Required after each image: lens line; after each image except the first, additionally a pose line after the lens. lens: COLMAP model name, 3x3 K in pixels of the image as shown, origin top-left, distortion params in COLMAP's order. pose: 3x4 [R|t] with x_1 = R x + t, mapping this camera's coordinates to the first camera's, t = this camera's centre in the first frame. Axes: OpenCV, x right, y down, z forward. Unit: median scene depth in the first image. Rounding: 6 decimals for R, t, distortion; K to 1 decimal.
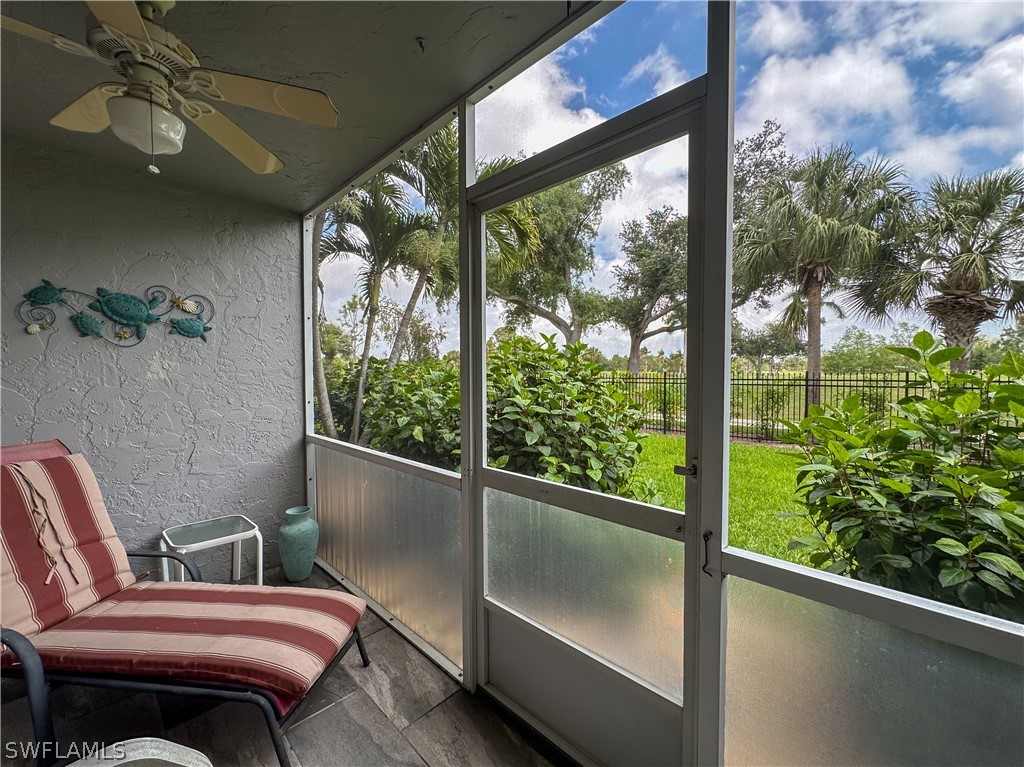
lens RADIAL K [[411.4, 0, 510.4], [0, 411.4, 381.4], [0, 0, 1]] dist [-0.004410, 0.001343]
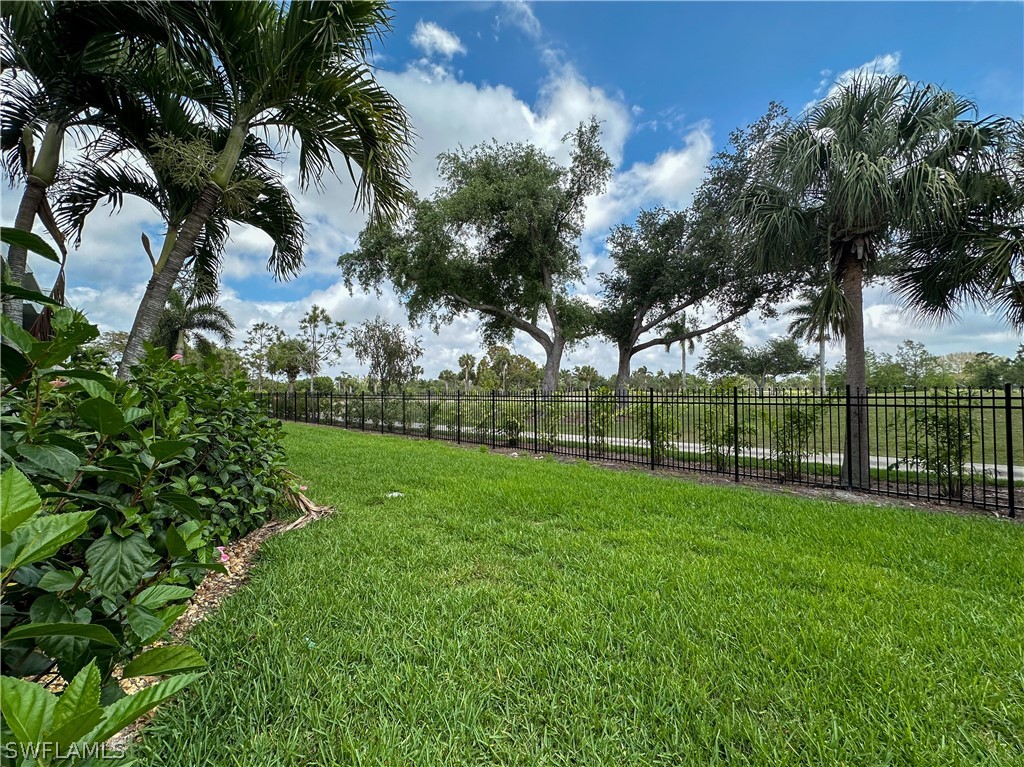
lens RADIAL K [[411.4, 0, 514.6], [0, 411.4, 383.3], [0, 0, 1]] dist [-0.004410, 0.001343]
pose [[0.999968, -0.002007, 0.007757, 0.061509], [0.002366, 0.998914, -0.046541, 0.001893], [-0.007655, 0.046557, 0.998886, 0.127649]]
